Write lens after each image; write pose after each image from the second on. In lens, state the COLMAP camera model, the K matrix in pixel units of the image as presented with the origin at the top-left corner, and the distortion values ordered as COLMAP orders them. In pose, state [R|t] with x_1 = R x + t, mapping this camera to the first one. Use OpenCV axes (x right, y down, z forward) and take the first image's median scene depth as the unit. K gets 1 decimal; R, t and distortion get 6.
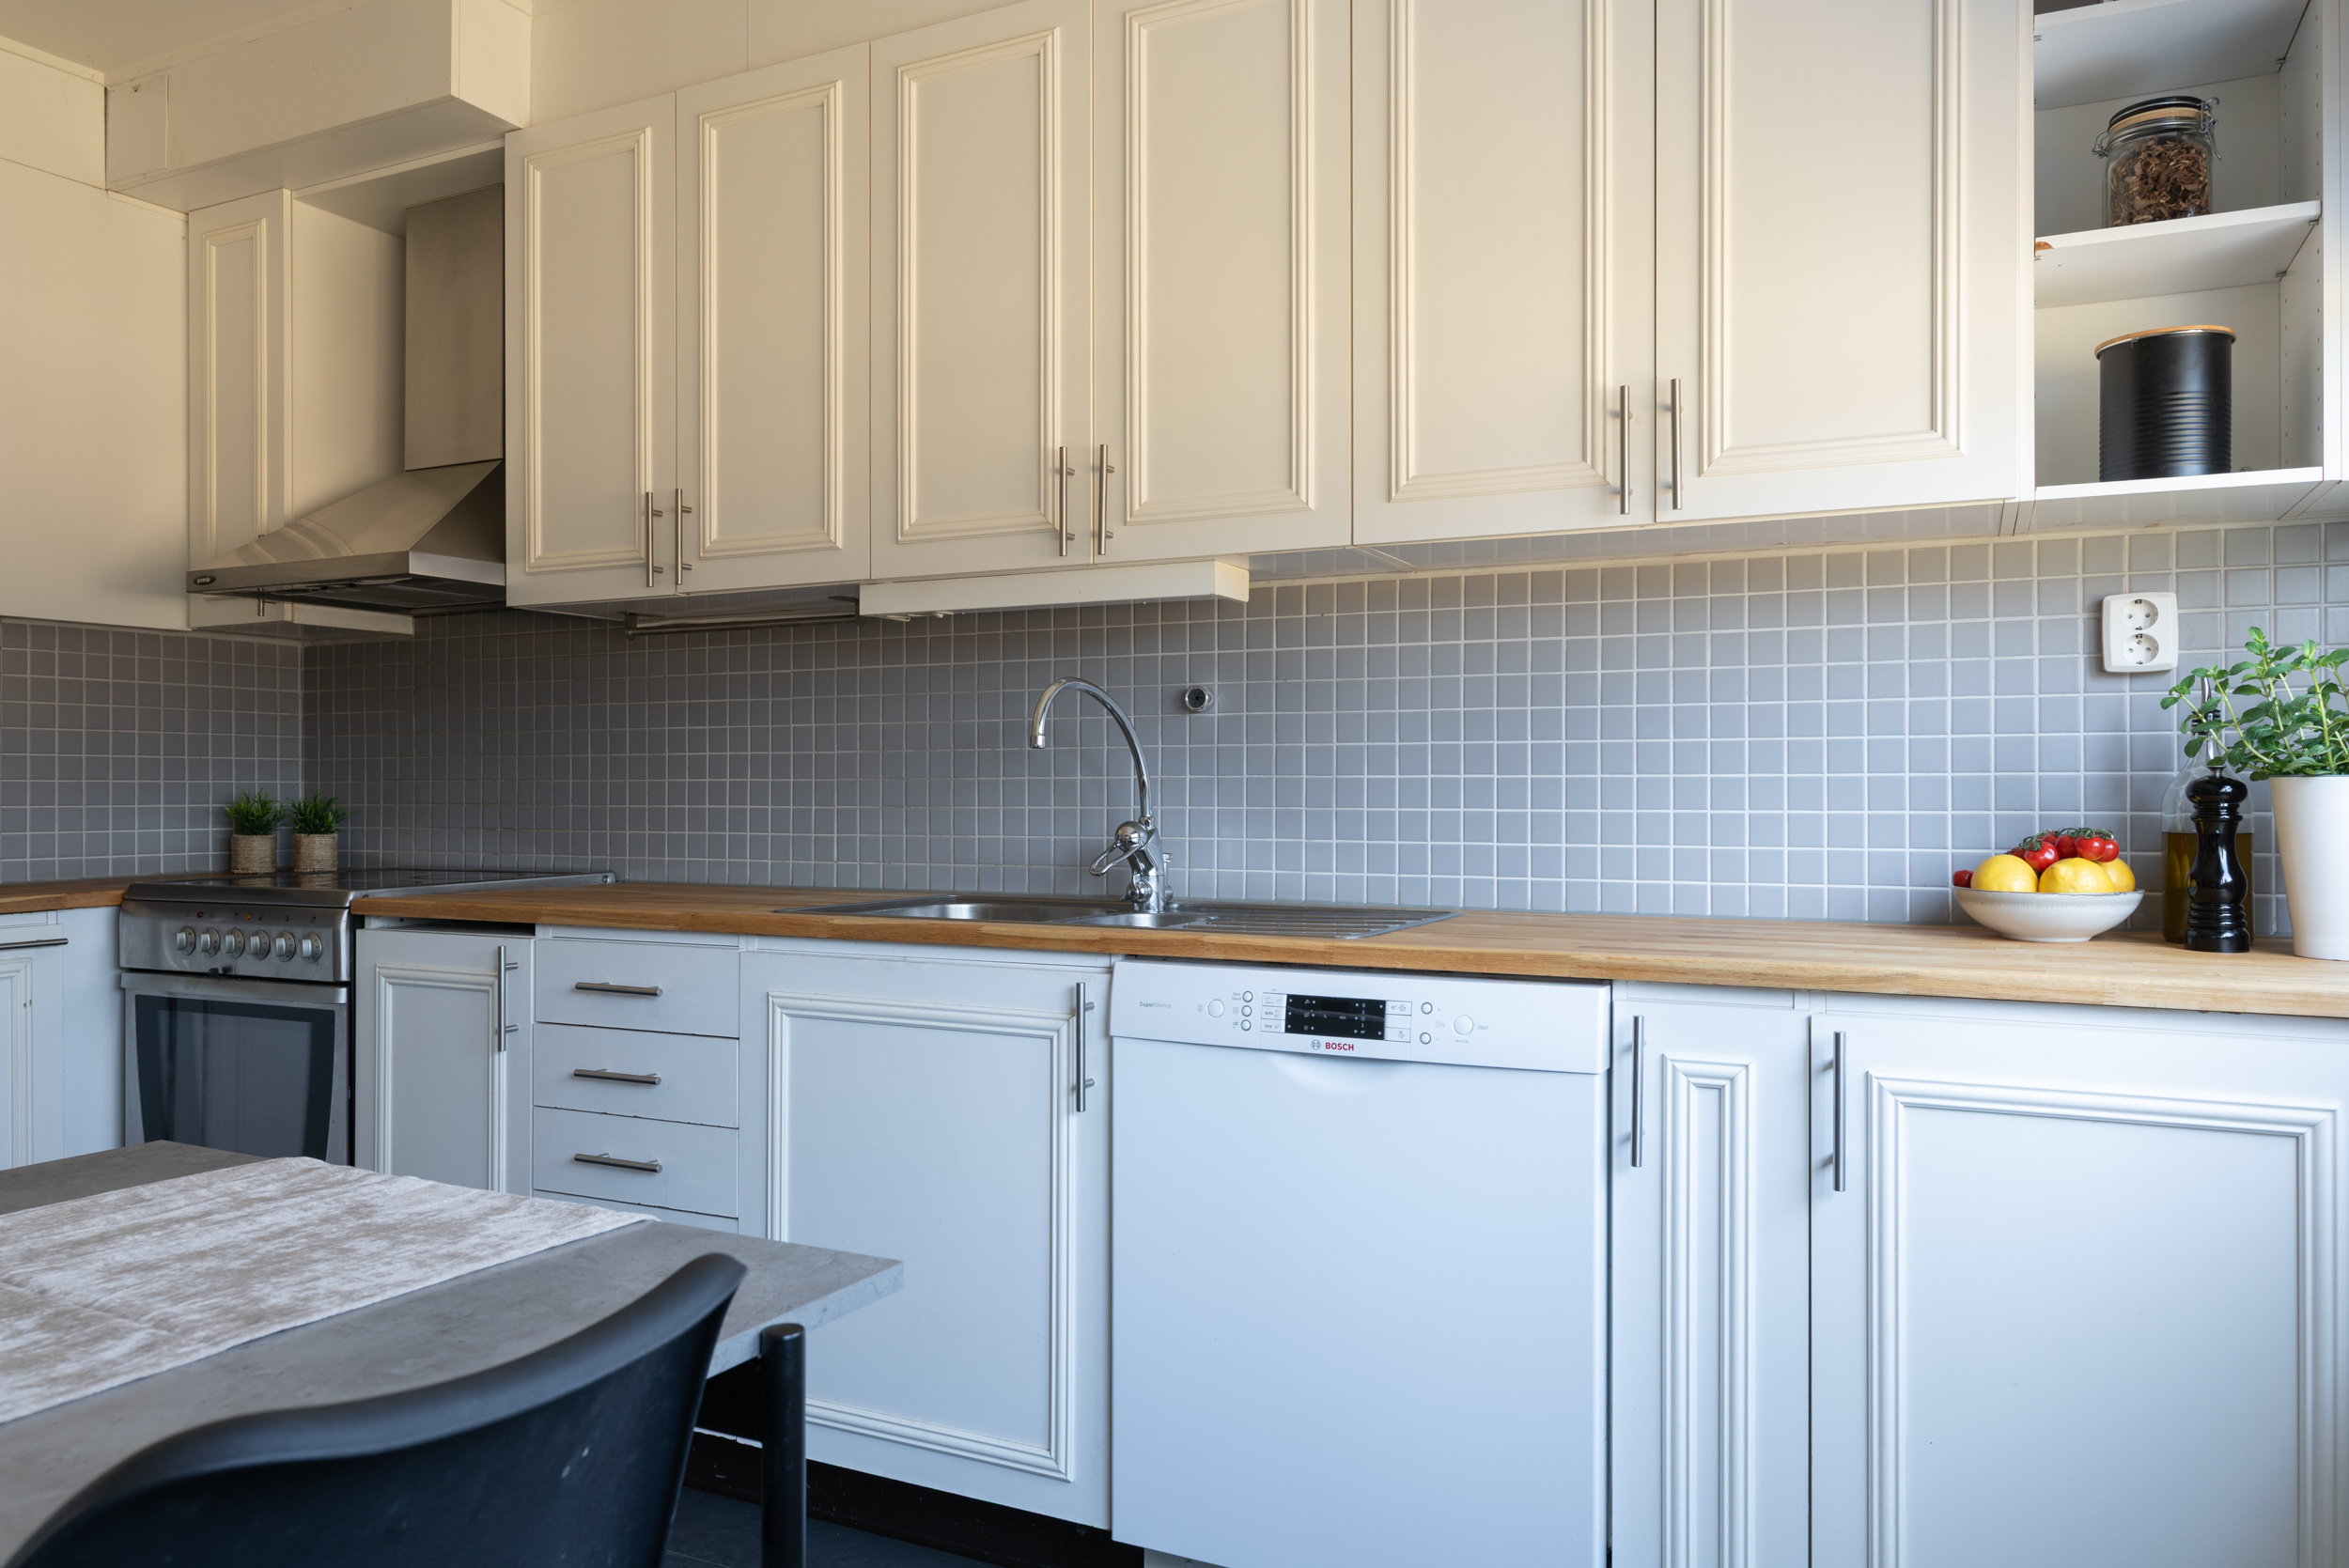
lens RADIAL K [[1621.6, 0, 1174.5], [0, 1621.6, 784.0], [0, 0, 1]] dist [0.001578, 0.000684]
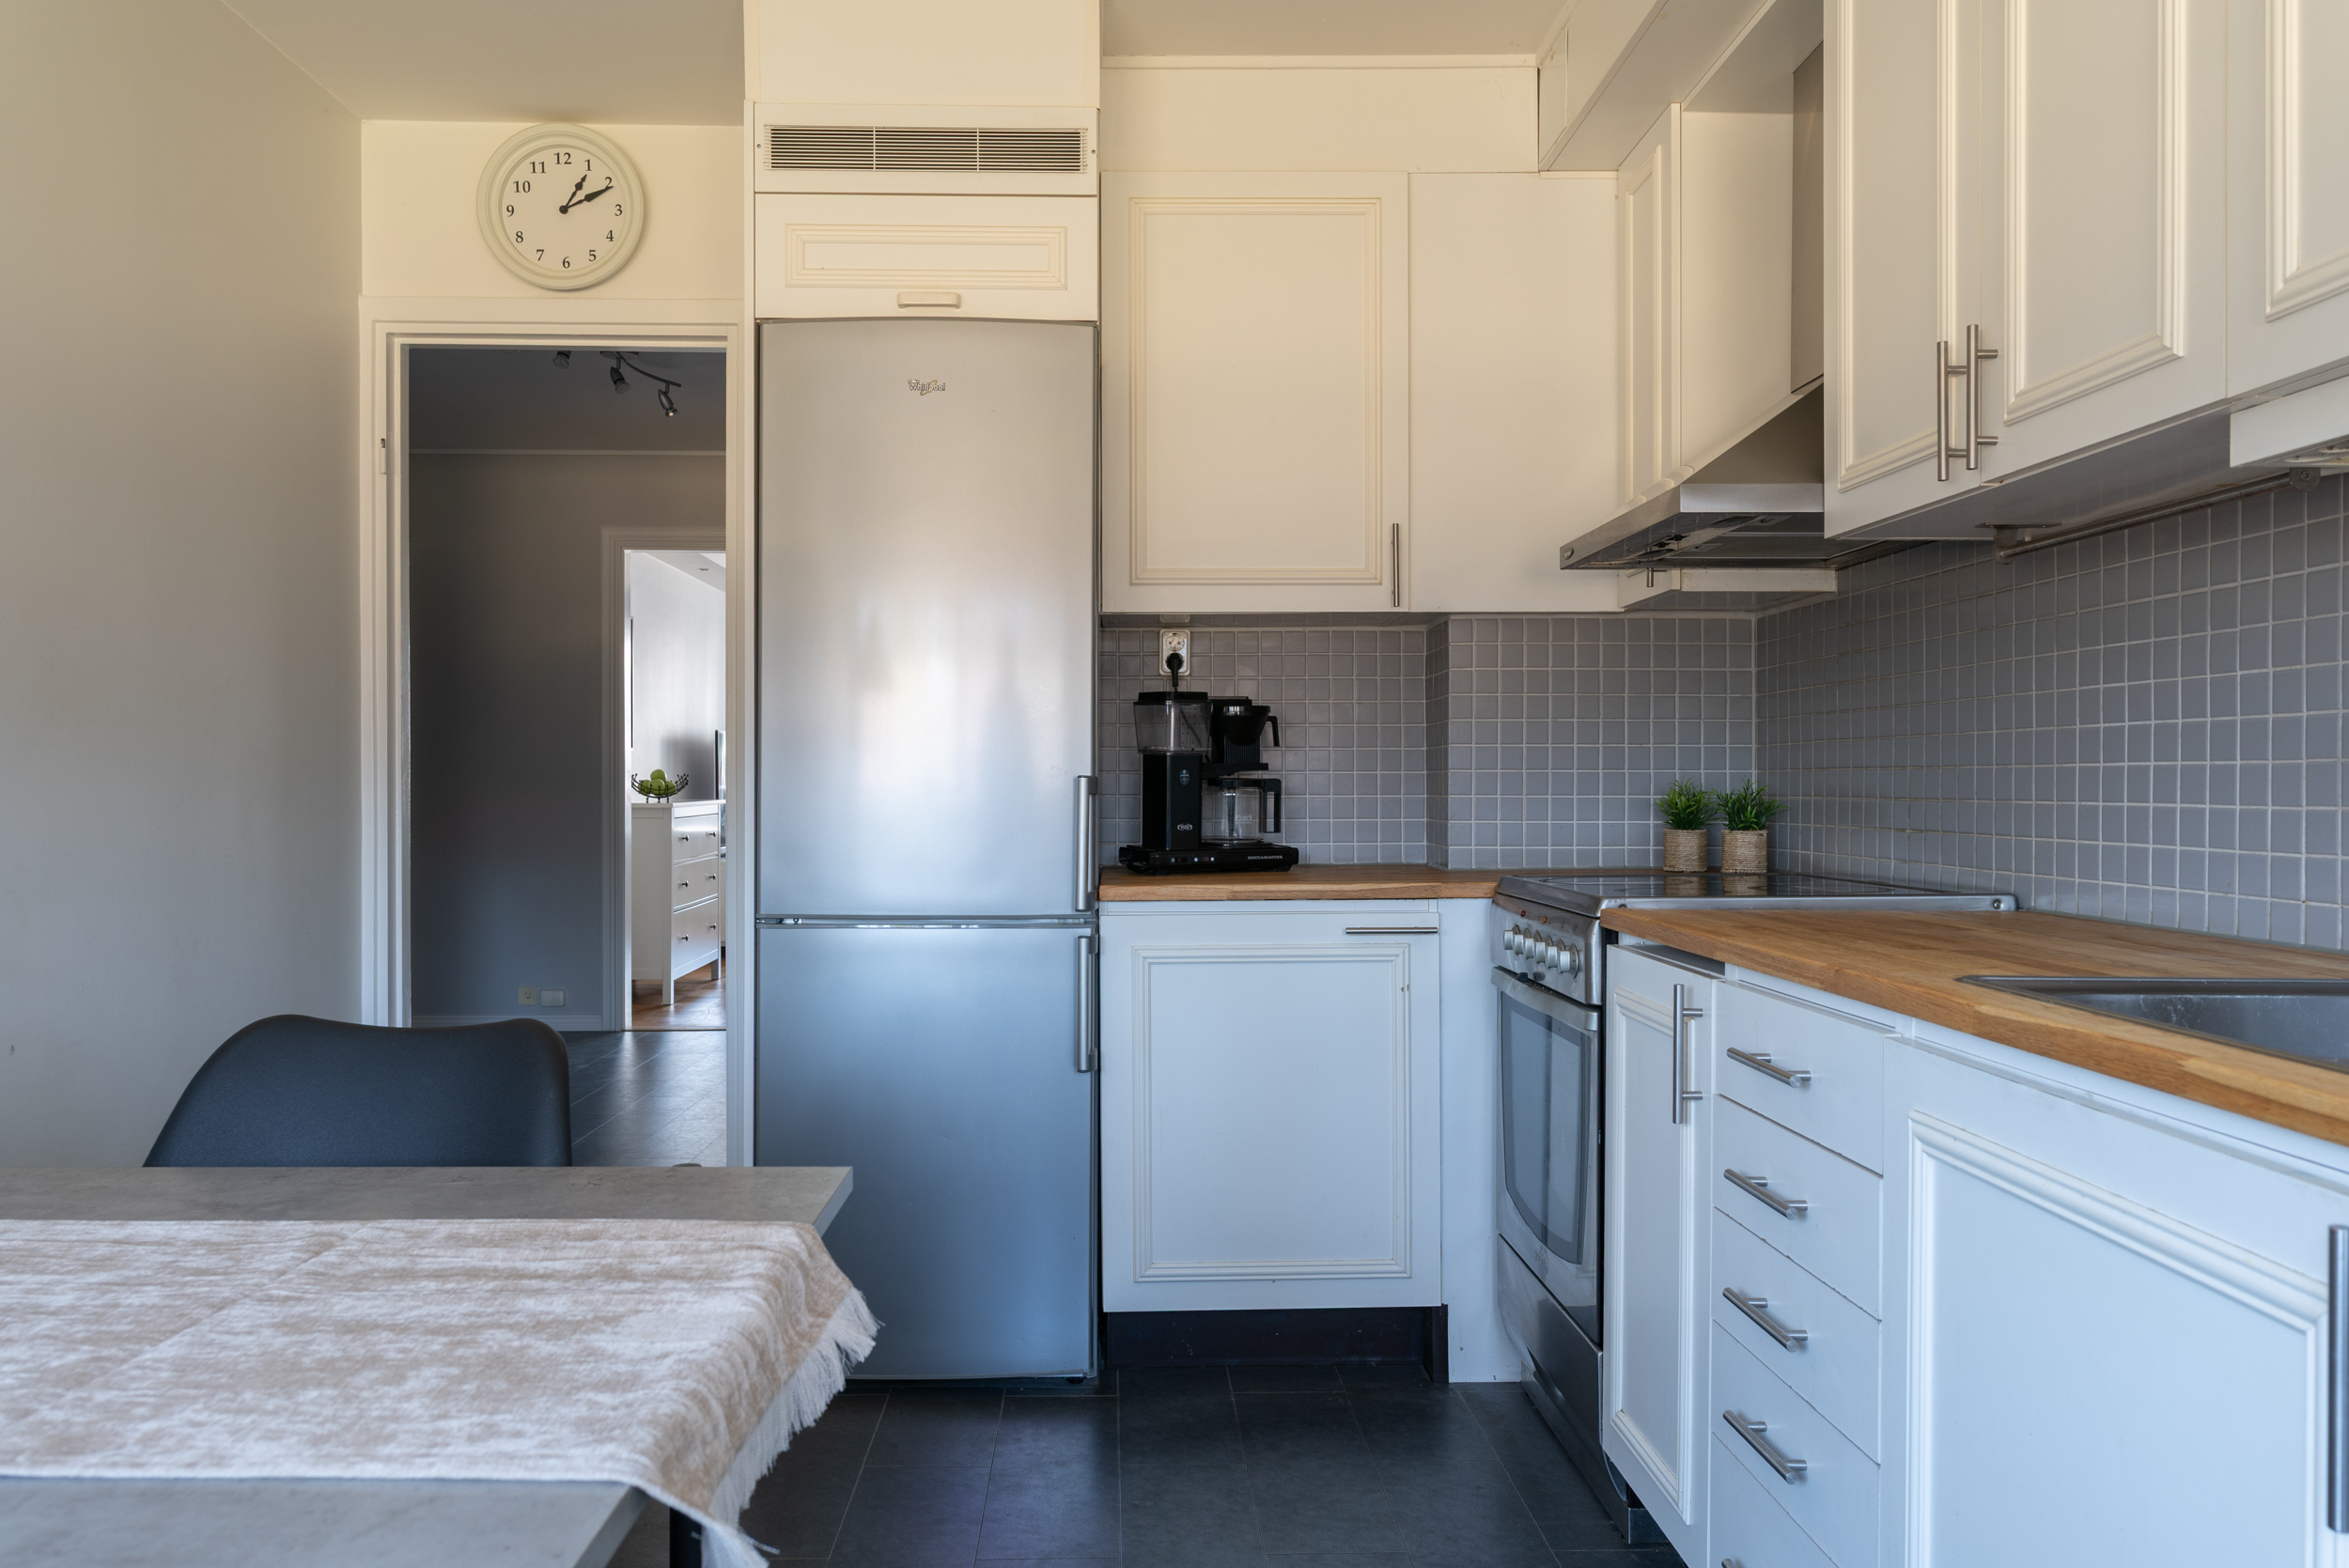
lens RADIAL K [[1621.6, 0, 1174.5], [0, 1621.6, 784.0], [0, 0, 1]] dist [0.001578, 0.000684]
pose [[0.459344, 0.001745, -0.888256, 0.125487], [0.001538, 0.999995, 0.002759, 0.003362], [0.888257, -0.002633, 0.459340, 0.375624]]
